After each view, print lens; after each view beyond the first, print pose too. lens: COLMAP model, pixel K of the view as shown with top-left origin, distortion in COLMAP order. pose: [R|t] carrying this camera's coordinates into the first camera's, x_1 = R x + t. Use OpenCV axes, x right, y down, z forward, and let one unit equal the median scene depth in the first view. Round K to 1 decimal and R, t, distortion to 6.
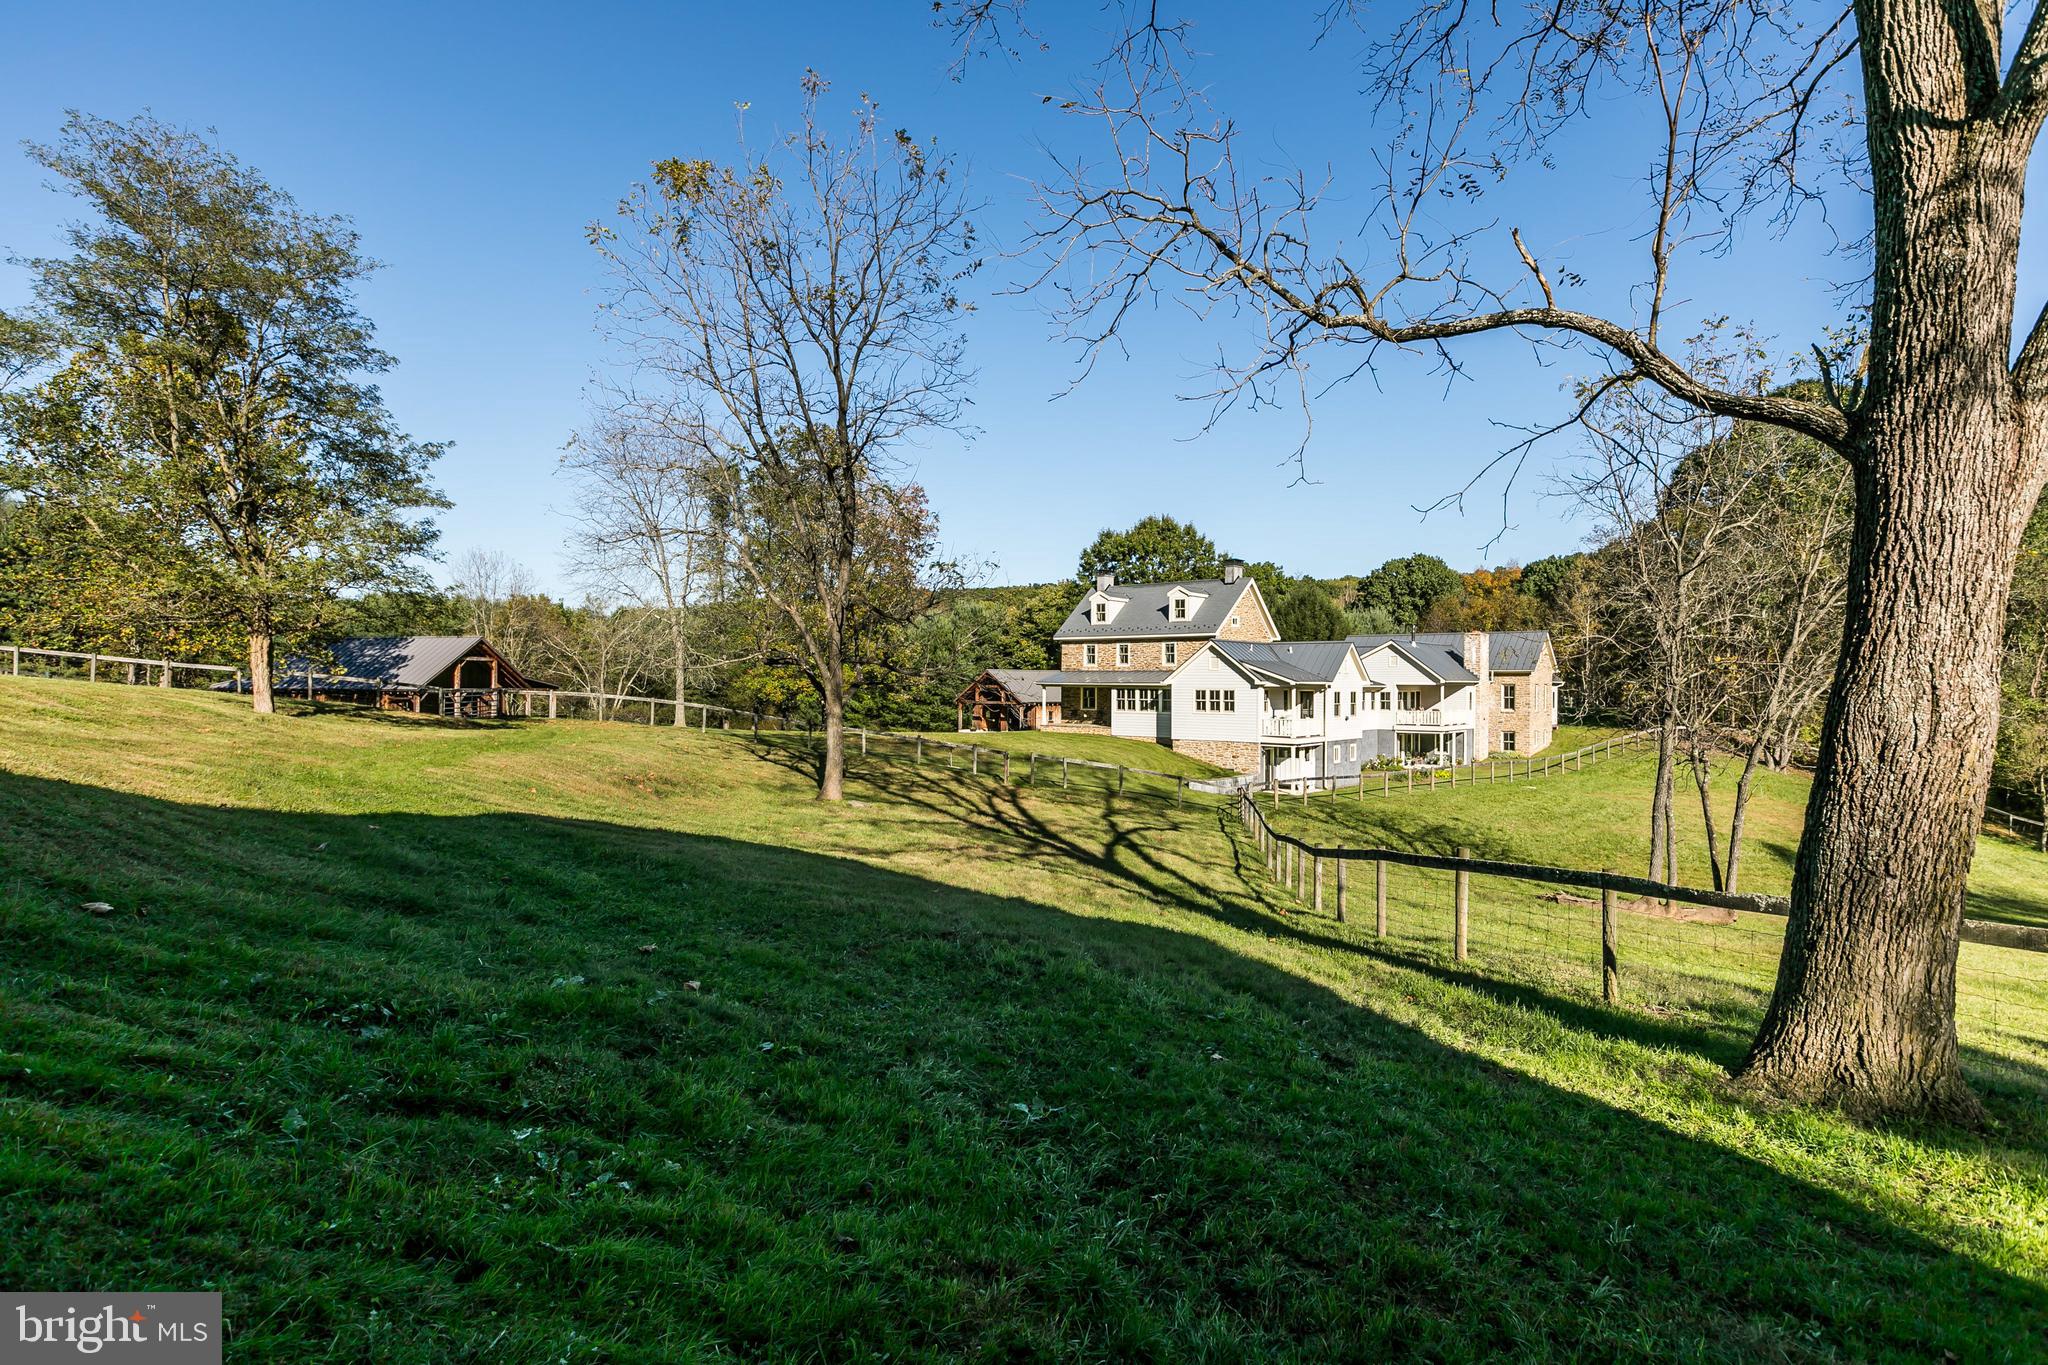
lens RADIAL K [[1062.1, 0, 1029.4], [0, 1062.1, 684.4], [0, 0, 1]] dist [-0.013642, -0.002624]
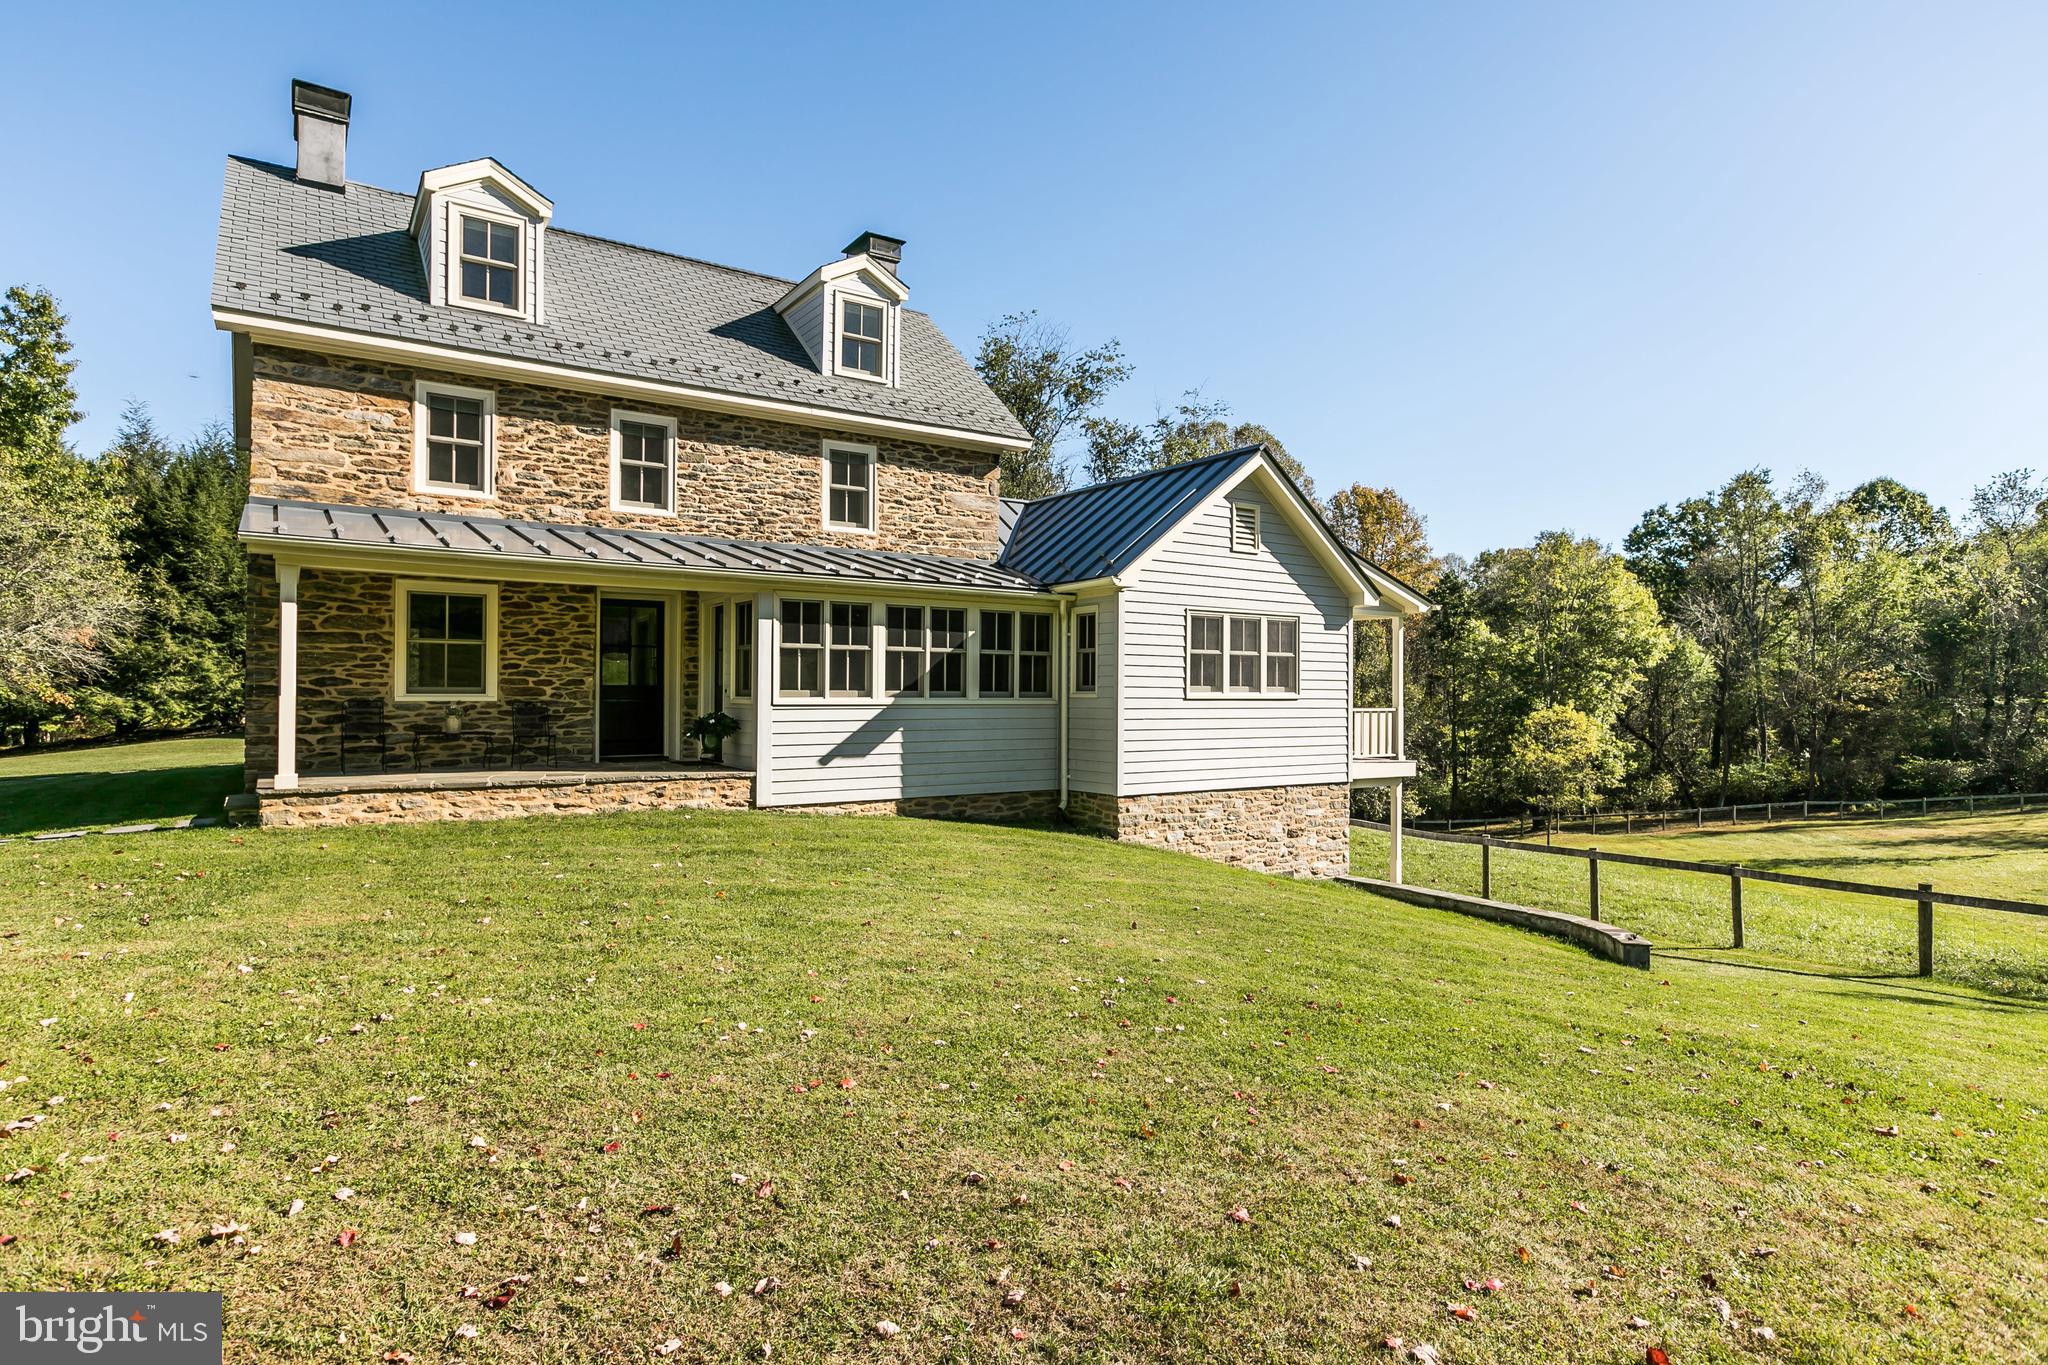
lens RADIAL K [[1123.0, 0, 1016.6], [0, 1123.0, 674.2], [0, 0, 1]] dist [0.013068, -0.004578]
pose [[0.295612, 0.014049, 0.955205, -0.245461], [0.000441, 0.999890, -0.014842, 0.043527], [-0.955308, 0.004809, 0.295573, 1.629029]]
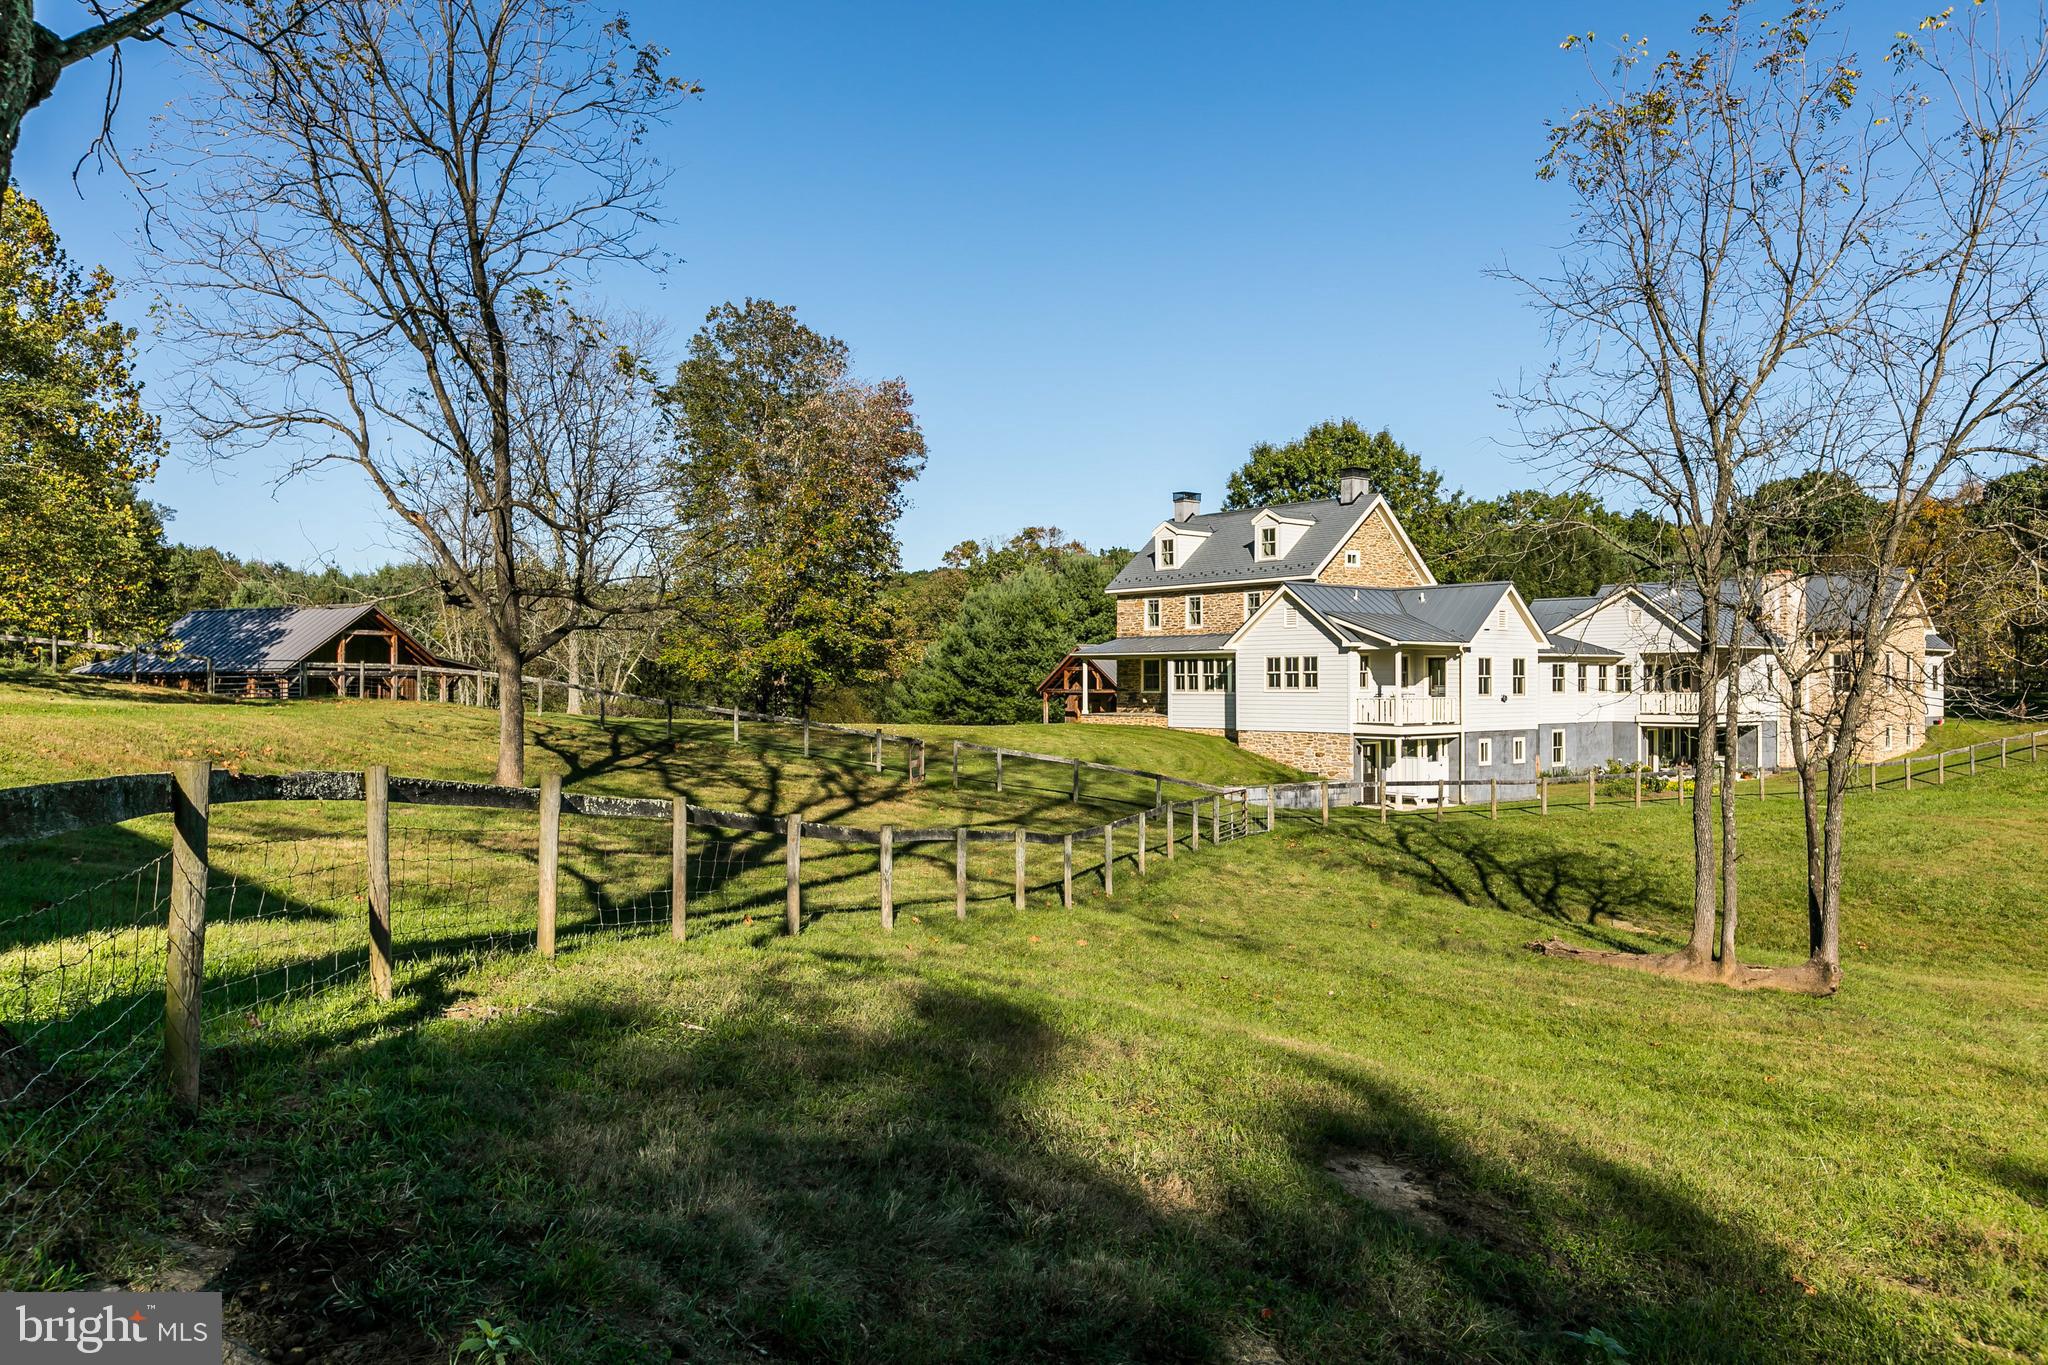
lens RADIAL K [[1467.7, 0, 1022.4], [0, 1467.7, 688.2], [0, 0, 1]] dist [-0.012030, -0.002404]
pose [[0.980844, -0.007567, -0.194650, 0.316500], [0.007765, 0.999970, 0.000256, 0.039918], [0.194642, -0.001762, 0.980873, 0.075792]]
